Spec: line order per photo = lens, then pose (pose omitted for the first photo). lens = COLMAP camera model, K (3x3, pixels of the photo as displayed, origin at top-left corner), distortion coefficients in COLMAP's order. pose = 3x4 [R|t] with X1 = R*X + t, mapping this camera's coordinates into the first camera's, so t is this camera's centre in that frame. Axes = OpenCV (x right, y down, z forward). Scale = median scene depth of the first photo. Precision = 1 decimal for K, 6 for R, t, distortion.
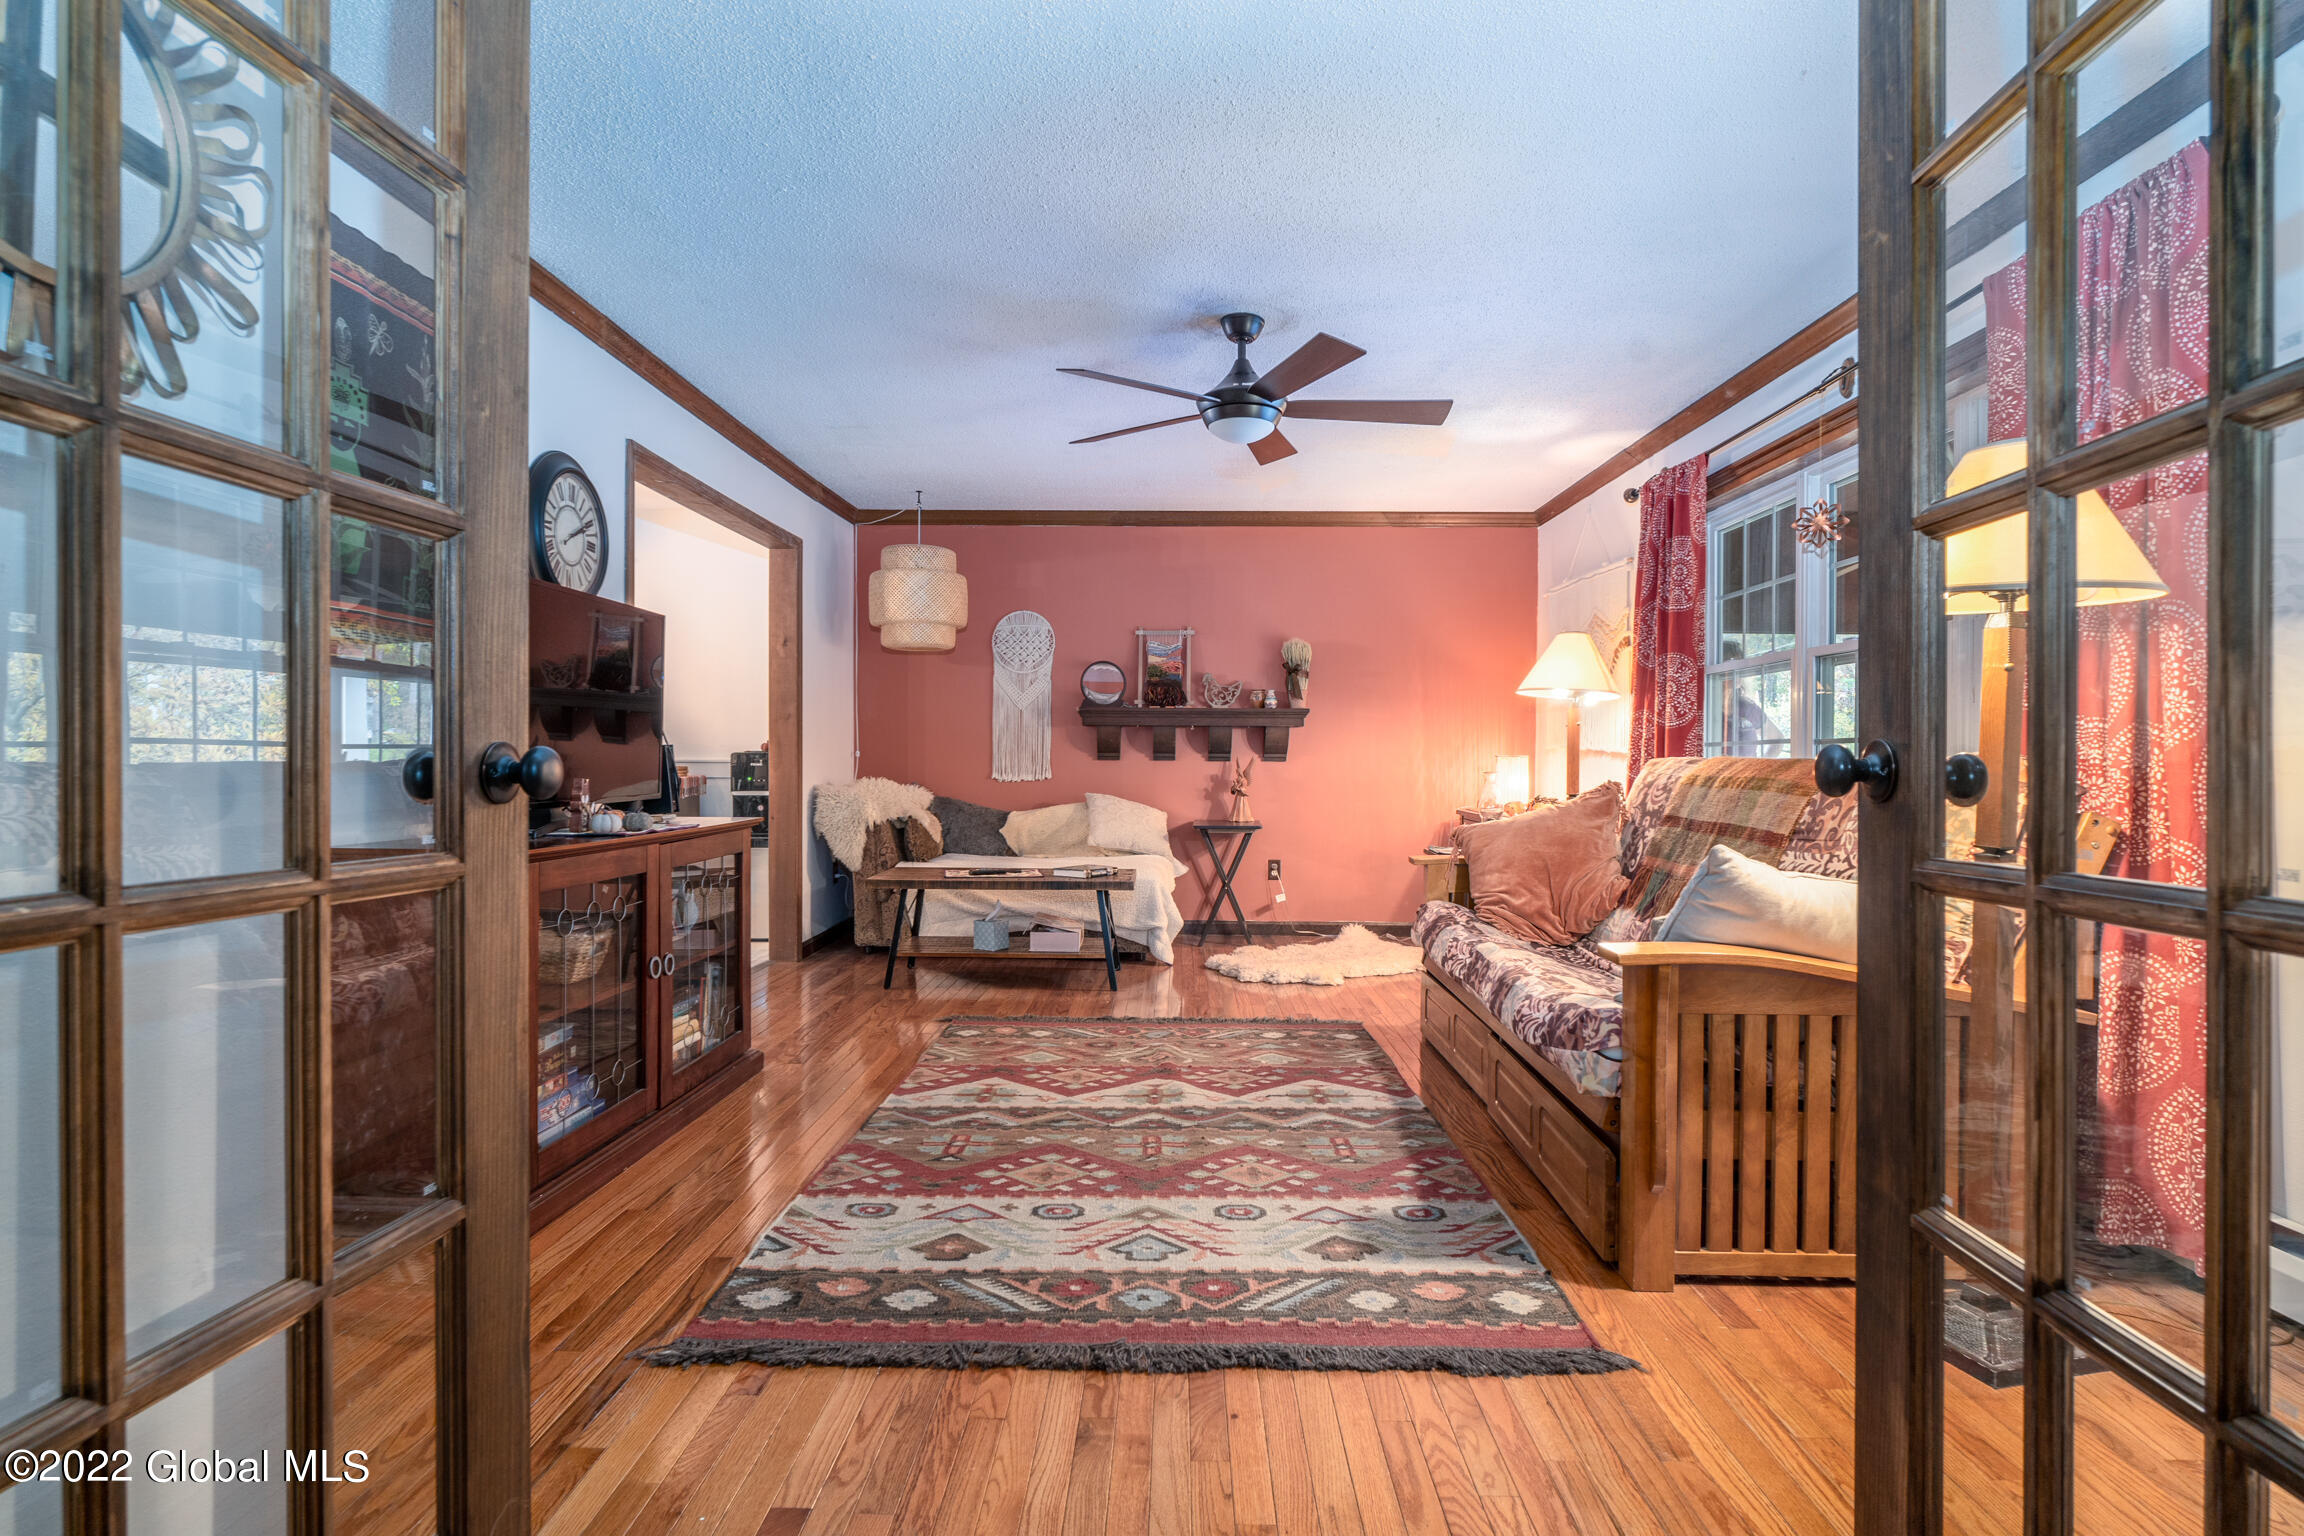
lens RADIAL K [[1188.4, 0, 1152.0], [0, 1188.4, 768.0], [0, 0, 1]] dist [-0.004961, 0.001642]
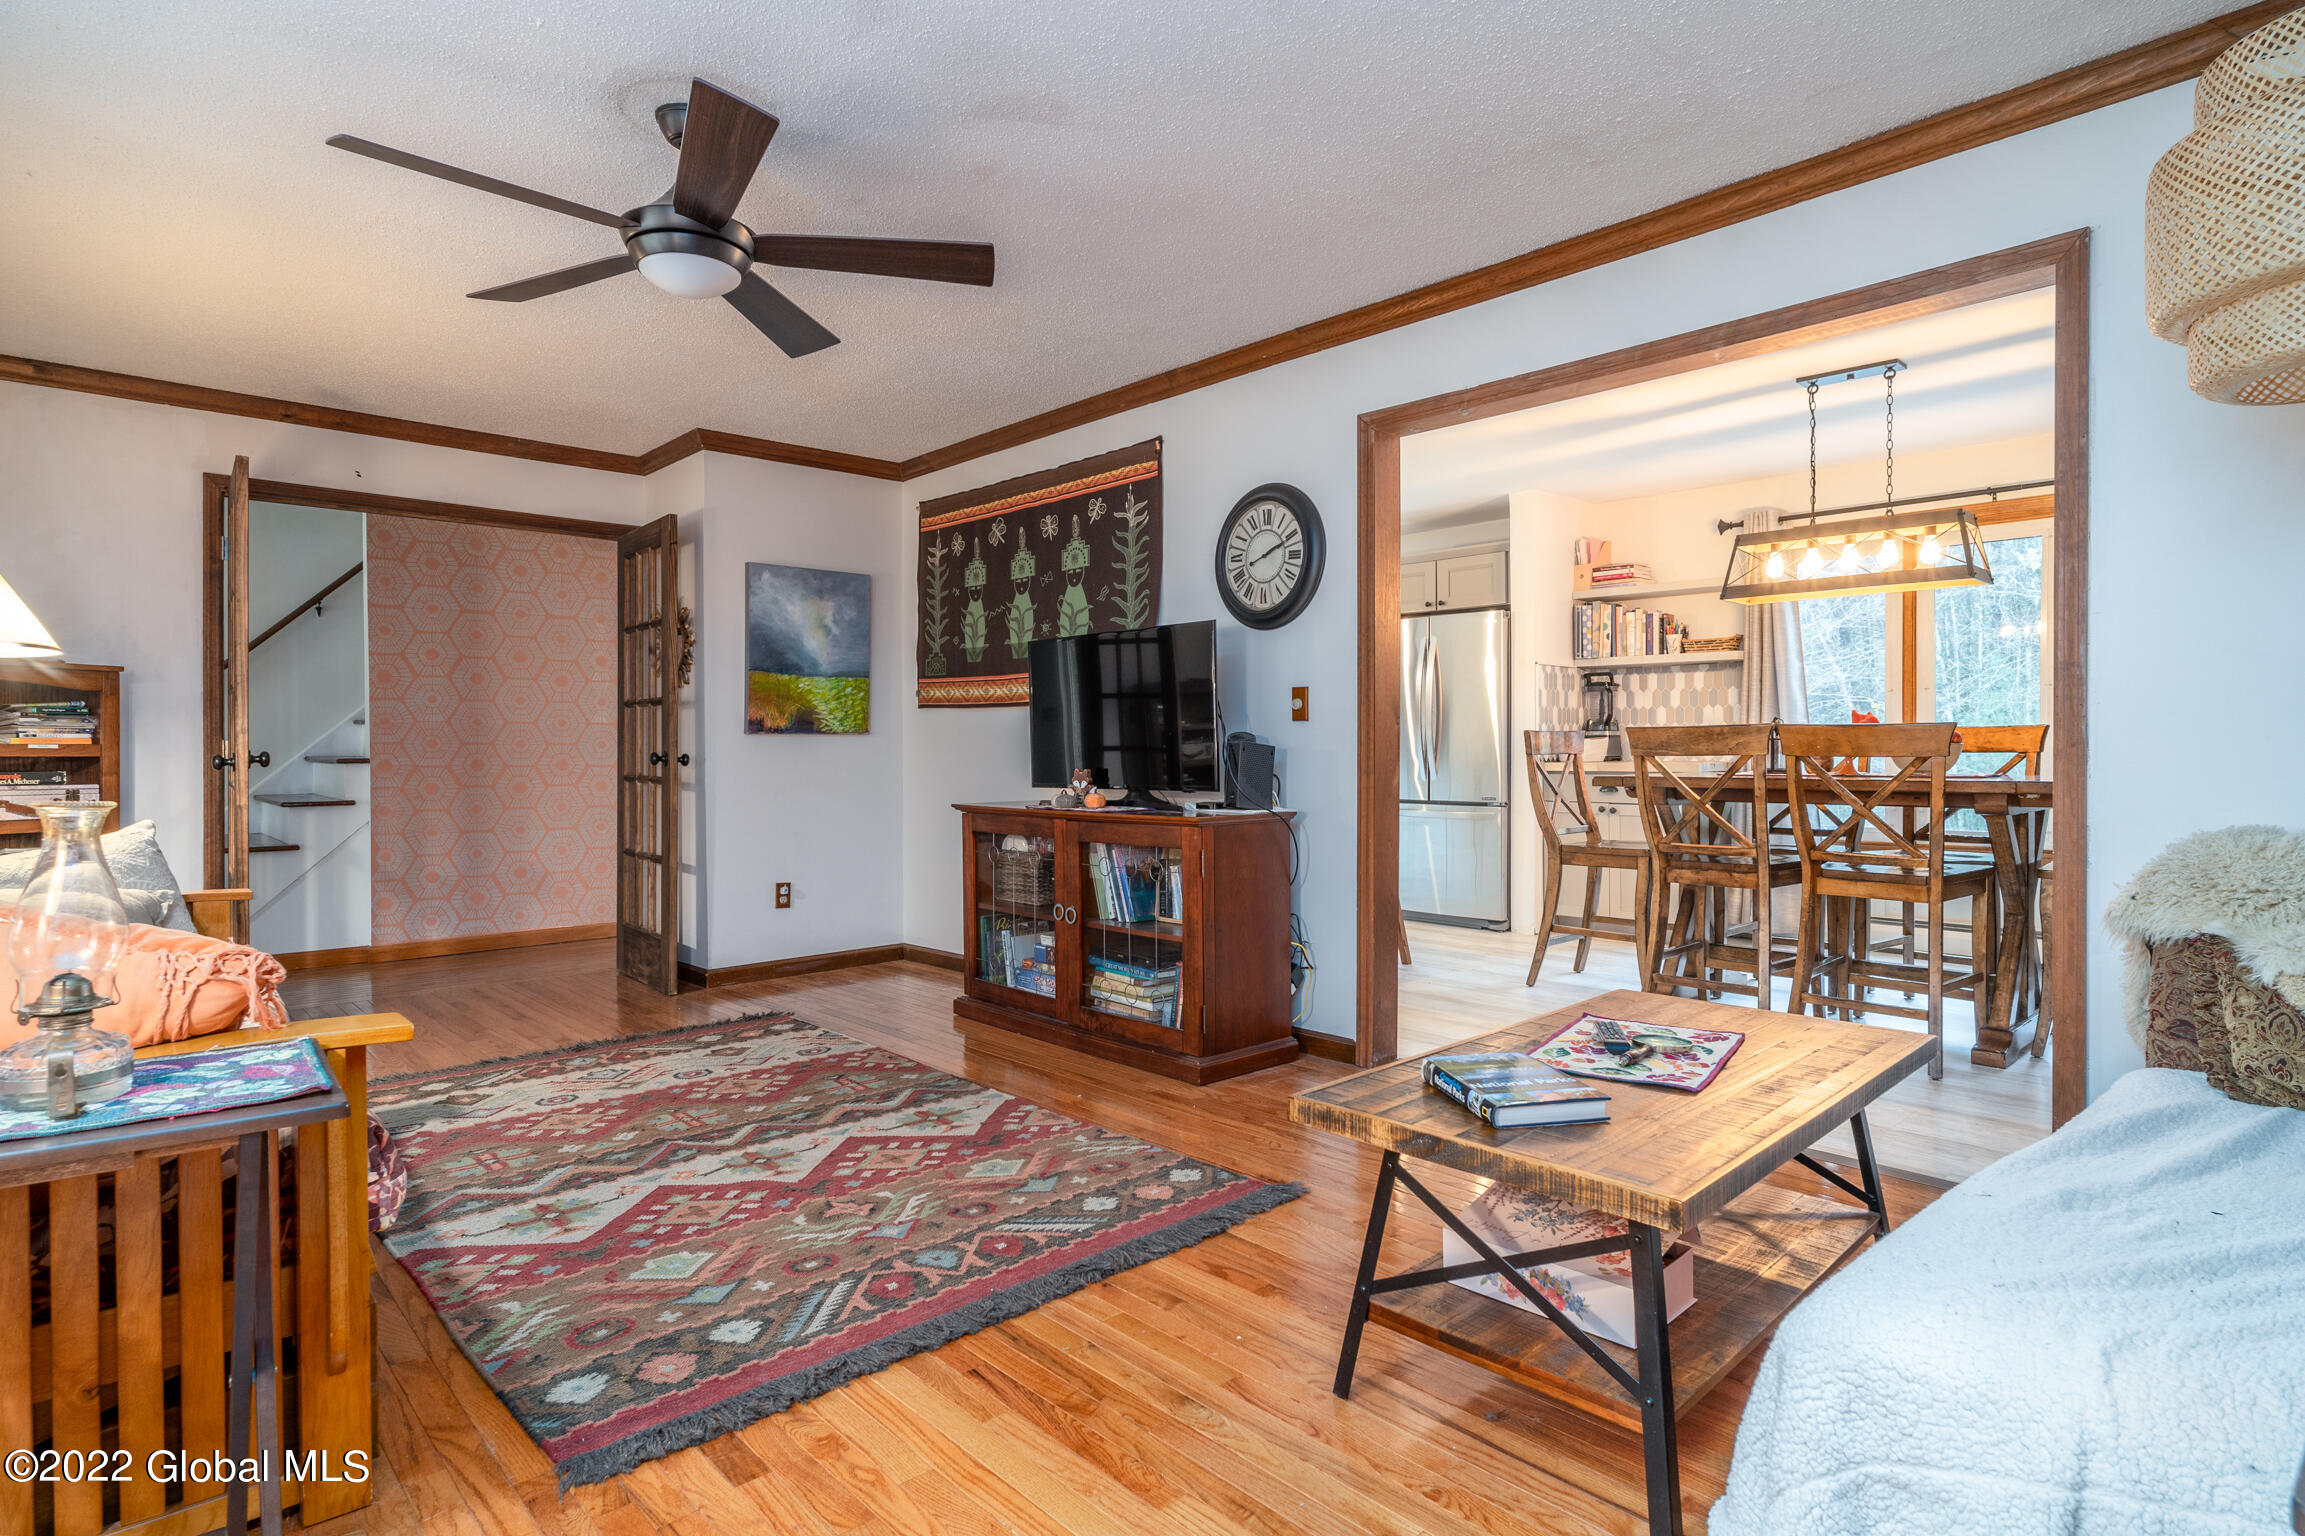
lens RADIAL K [[1201.7, 0, 1152.5], [0, 1201.7, 768.0], [0, 0, 1]] dist [0.001312, 0.000790]
pose [[-0.718728, 0.010505, -0.695212, 0.385863], [-0.004296, 0.999800, 0.019549, -0.017942], [0.695278, 0.017037, -0.718539, 1.778897]]
